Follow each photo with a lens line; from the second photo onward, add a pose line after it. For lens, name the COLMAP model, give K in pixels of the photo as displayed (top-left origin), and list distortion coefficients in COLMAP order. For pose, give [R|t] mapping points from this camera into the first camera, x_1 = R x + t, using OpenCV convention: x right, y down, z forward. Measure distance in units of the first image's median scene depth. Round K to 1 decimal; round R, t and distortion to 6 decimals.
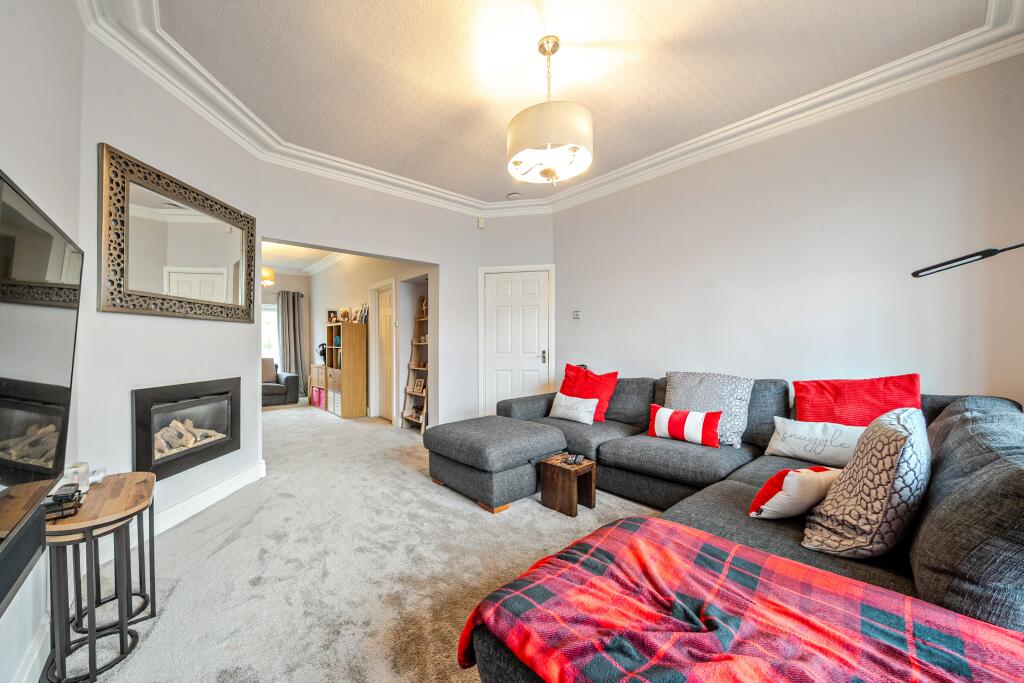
lens RADIAL K [[354.2, 0, 510.5], [0, 354.2, 343.6], [0, 0, 1]] dist [-0.000355, -0.000003]
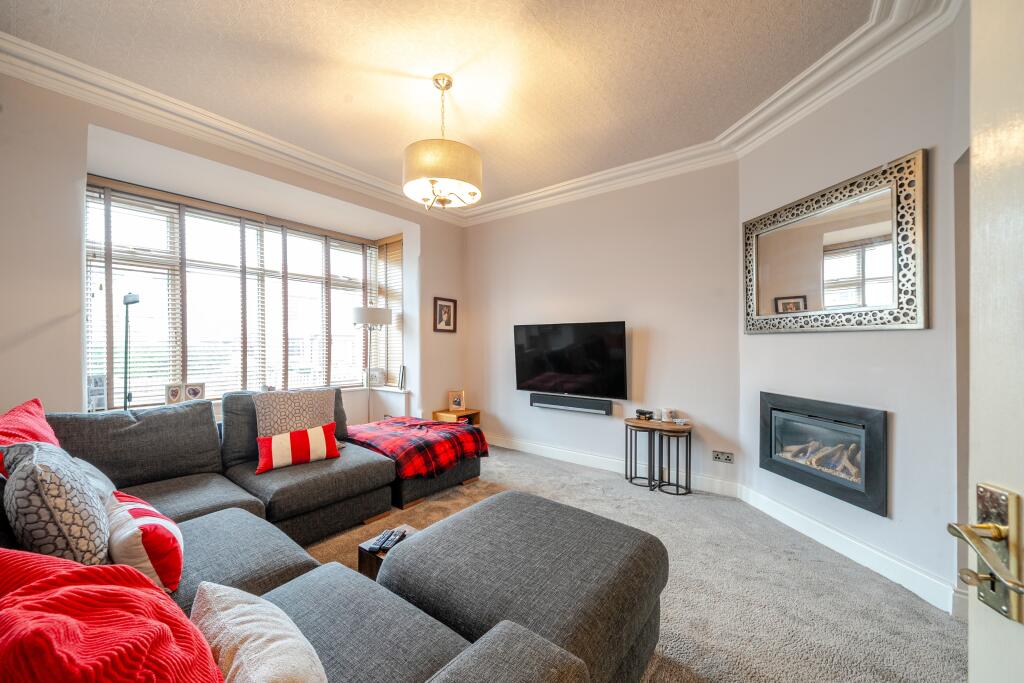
lens RADIAL K [[385.7, 0, 513.6], [0, 385.7, 344.6], [0, 0, 1]] dist [0.000850, 0.000020]
pose [[-0.988922, 0.007872, -0.148230, 0.050890], [0.006778, 0.999946, 0.007883, -0.049671], [0.148284, 0.006791, -0.988921, 1.841116]]
